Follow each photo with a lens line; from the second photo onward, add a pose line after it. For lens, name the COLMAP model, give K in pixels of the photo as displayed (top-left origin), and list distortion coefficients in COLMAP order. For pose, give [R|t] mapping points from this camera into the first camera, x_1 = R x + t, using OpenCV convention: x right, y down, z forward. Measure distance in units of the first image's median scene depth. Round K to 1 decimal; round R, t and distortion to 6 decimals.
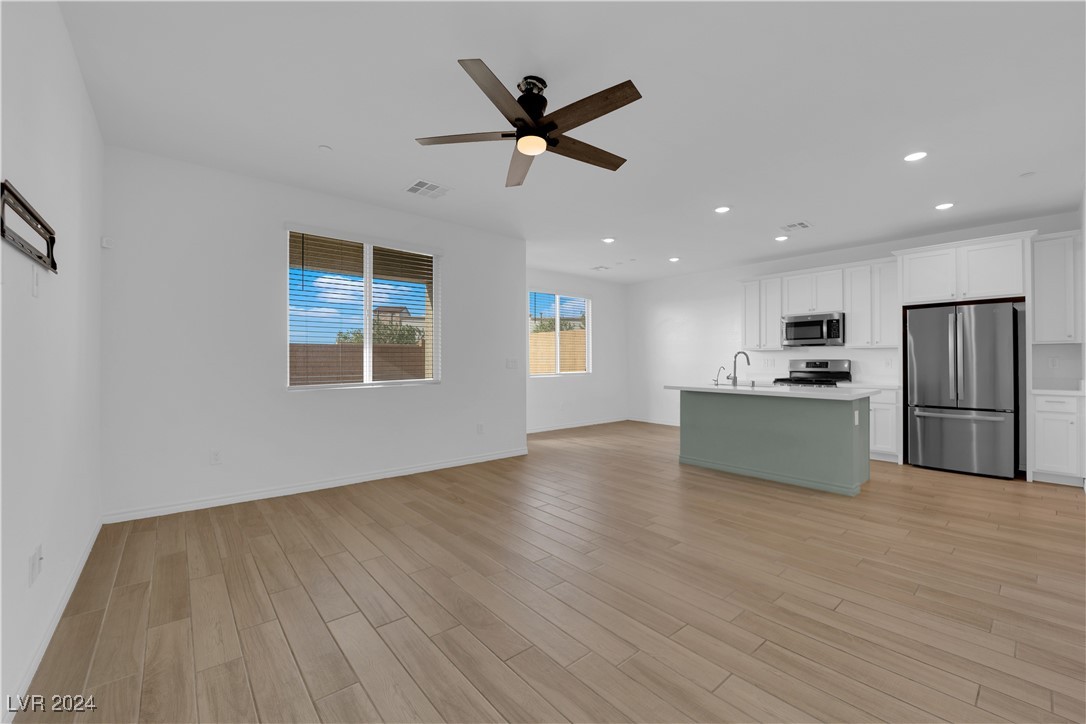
lens RADIAL K [[436.2, 0, 540.9], [0, 436.2, 357.6], [0, 0, 1]] dist [-0.011347, -0.003448]
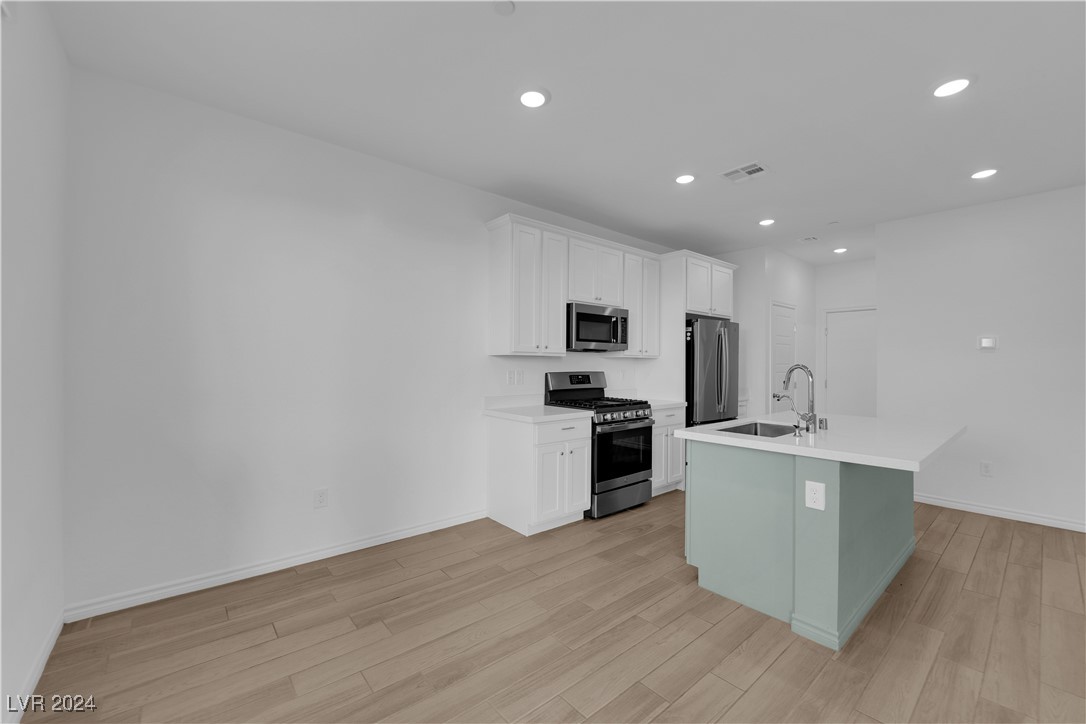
lens RADIAL K [[436.2, 0, 541.5], [0, 436.2, 360.2], [0, 0, 1]] dist [-0.011347, -0.003448]
pose [[0.002081, 0.003353, 0.999992, -0.083519], [-0.018104, 0.999831, -0.003315, -0.016306], [-0.999834, -0.018097, 0.002141, 1.641576]]
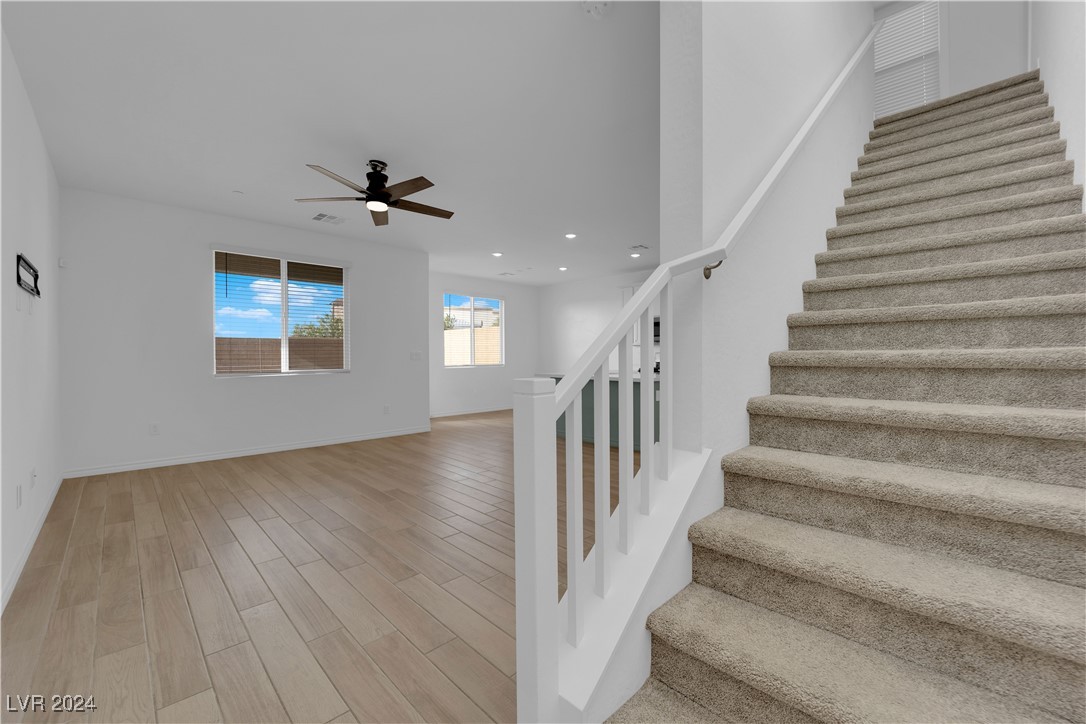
lens RADIAL K [[436.2, 0, 541.6], [0, 436.2, 358.1], [0, 0, 1]] dist [-0.011347, -0.003448]
pose [[0.997127, -0.001111, 0.075743, 0.262046], [-0.000170, 0.999857, 0.016895, -0.001578], [-0.075751, -0.016859, 0.996984, -0.316871]]
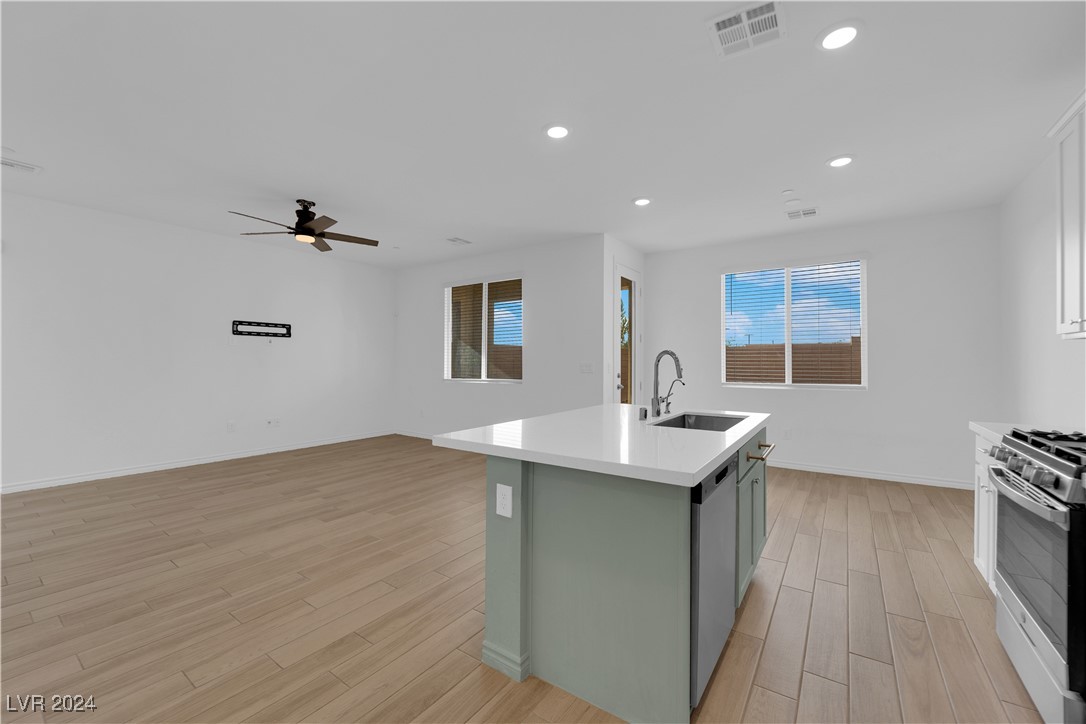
lens RADIAL K [[436.2, 0, 544.1], [0, 436.2, 358.8], [0, 0, 1]] dist [-0.011347, -0.003448]
pose [[0.257165, -0.006178, -0.966348, 1.151006], [0.004170, 0.999977, -0.005283, -0.003343], [0.966358, -0.002671, 0.257185, 0.910517]]
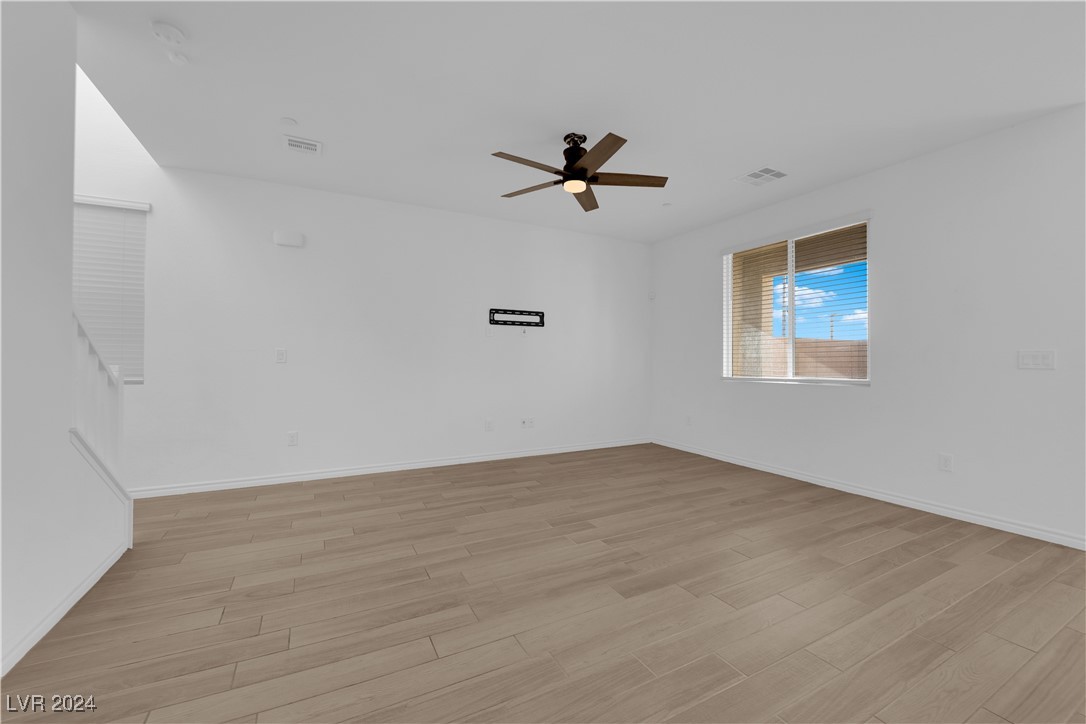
lens RADIAL K [[436.2, 0, 542.8], [0, 436.2, 360.4], [0, 0, 1]] dist [-0.011347, -0.003448]
pose [[-0.218277, -0.000234, -0.975887, 0.771851], [0.004139, 0.999991, -0.001165, 0.015458], [0.975878, -0.004293, -0.218274, 0.736579]]
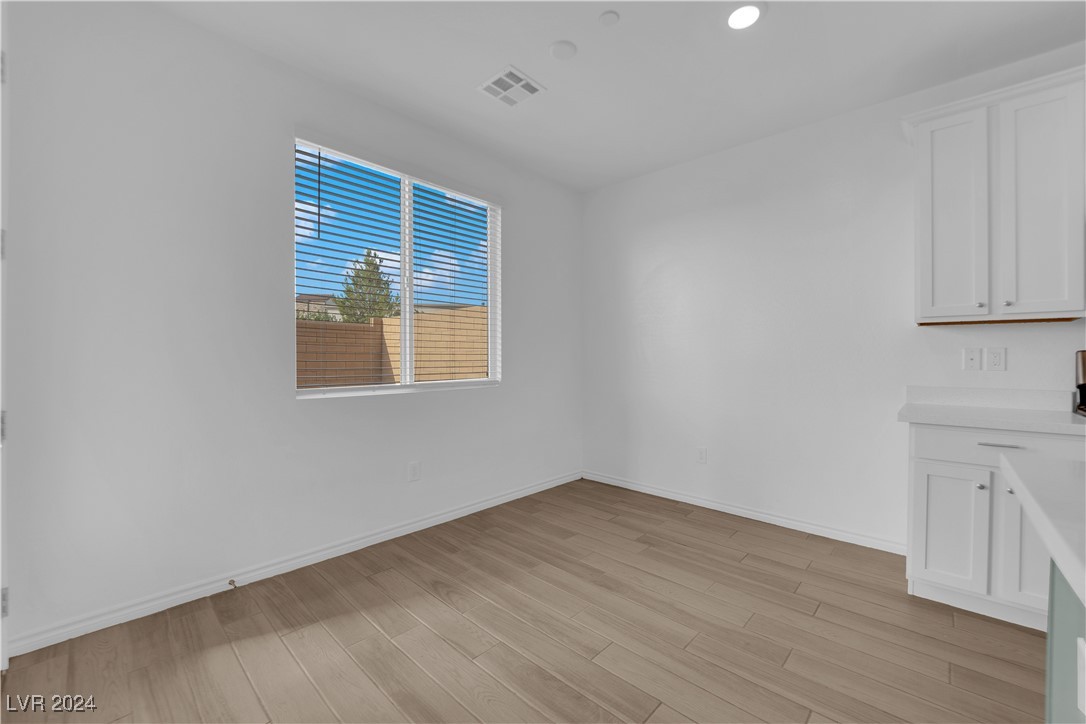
lens RADIAL K [[436.2, 0, 541.2], [0, 436.2, 360.0], [0, 0, 1]] dist [-0.011347, -0.003448]
pose [[0.993494, 0.002775, 0.113847, 0.220870], [-0.004491, 0.999880, 0.014817, 0.015562], [-0.113792, -0.015232, 0.993388, 1.185088]]
